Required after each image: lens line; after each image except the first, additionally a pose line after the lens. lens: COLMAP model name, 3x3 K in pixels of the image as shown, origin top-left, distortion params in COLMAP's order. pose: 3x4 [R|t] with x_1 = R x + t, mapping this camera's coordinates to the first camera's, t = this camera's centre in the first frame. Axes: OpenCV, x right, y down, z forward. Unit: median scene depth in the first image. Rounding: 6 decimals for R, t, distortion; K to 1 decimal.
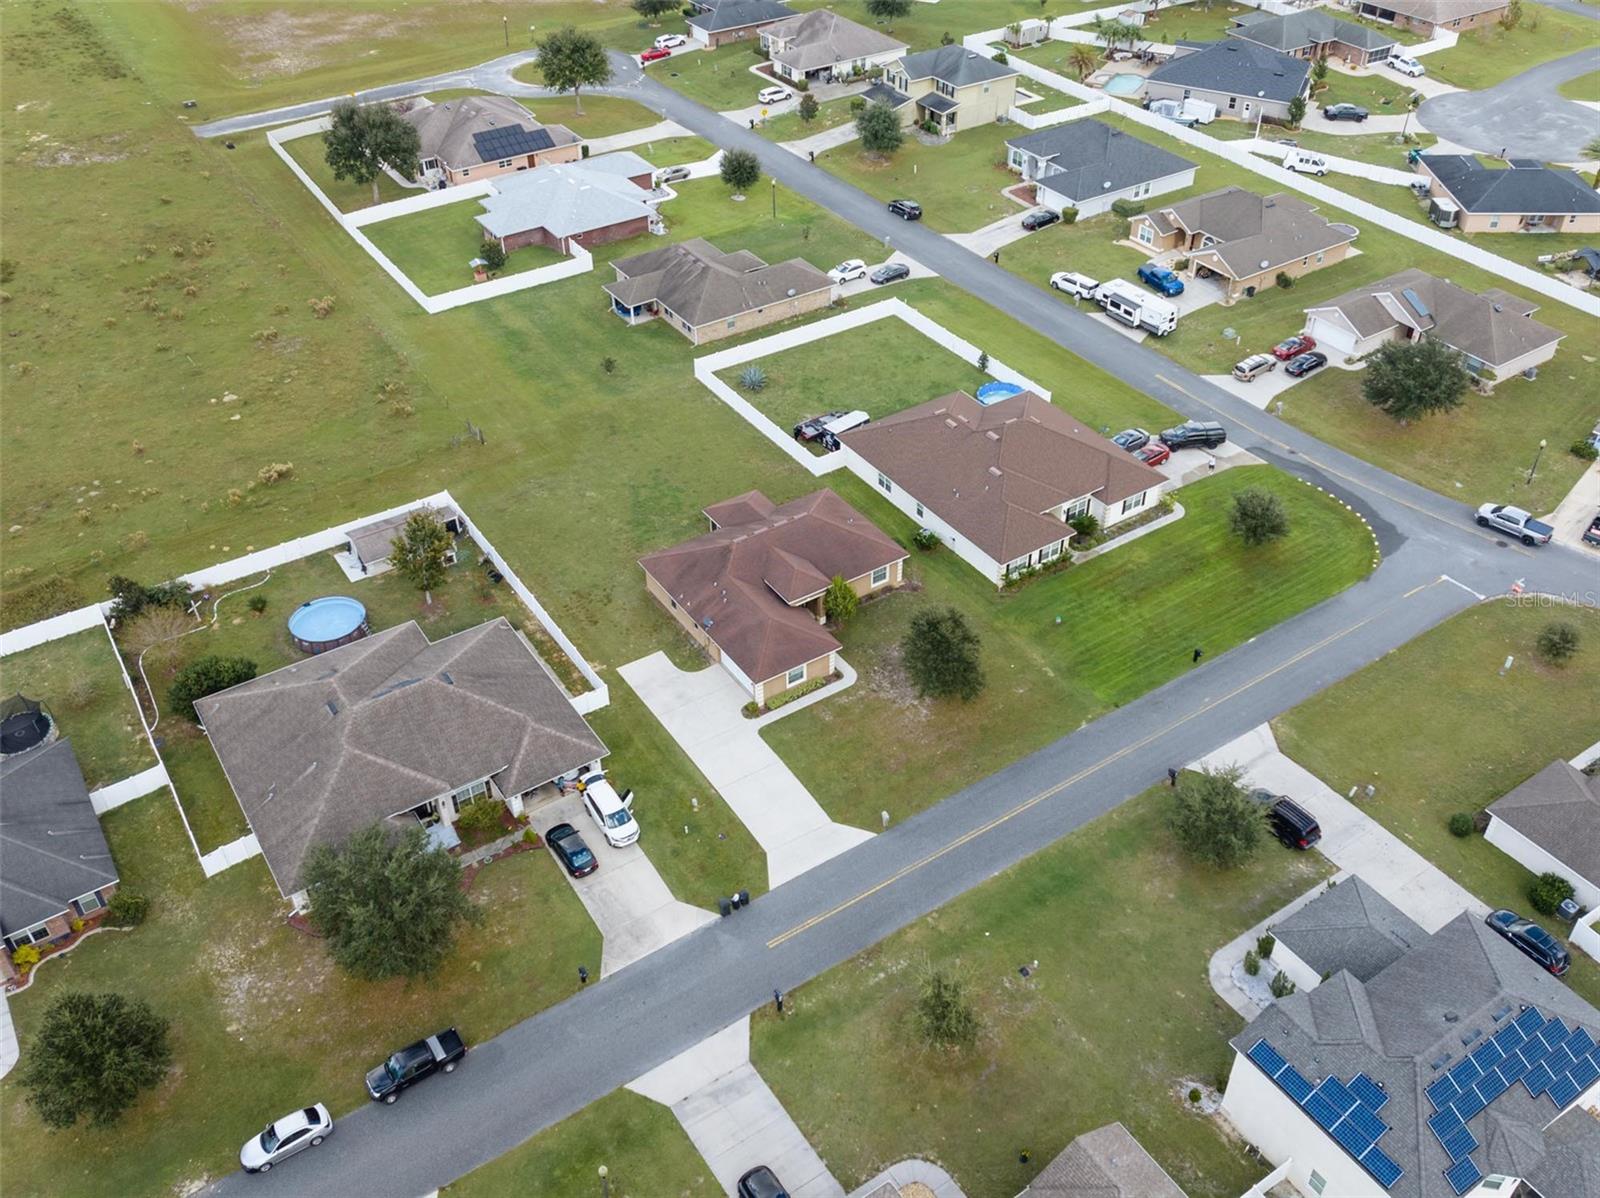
lens RADIAL K [[1383.4, 0, 800.0], [0, 1383.4, 599.0], [0, 0, 1]] dist [-0.002927, -0.010309]
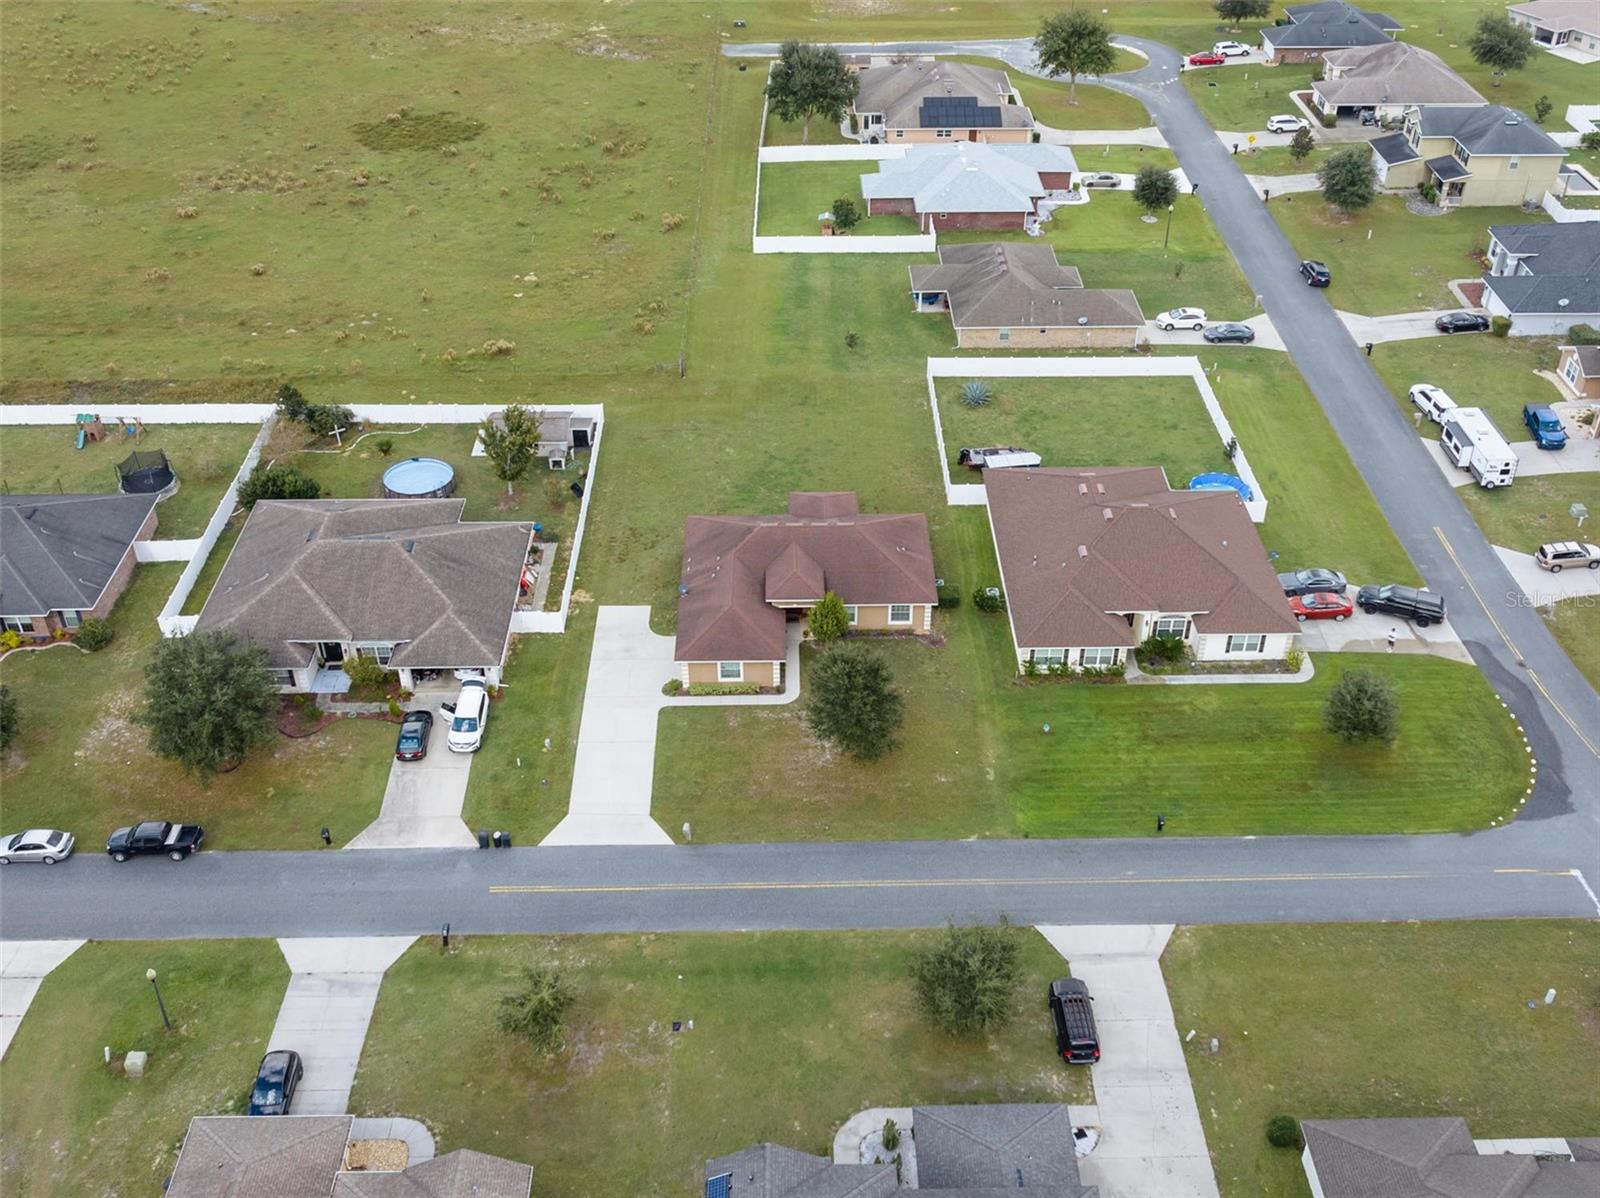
lens RADIAL K [[1523.5, 0, 800.0], [0, 1523.5, 599.0], [0, 0, 1]] dist [0.002953, -0.025840]
pose [[0.840681, 0.327216, -0.431491, 0.349402], [-0.339636, 0.939200, 0.050513, -0.044235], [0.421785, 0.104084, 0.900702, 0.063115]]
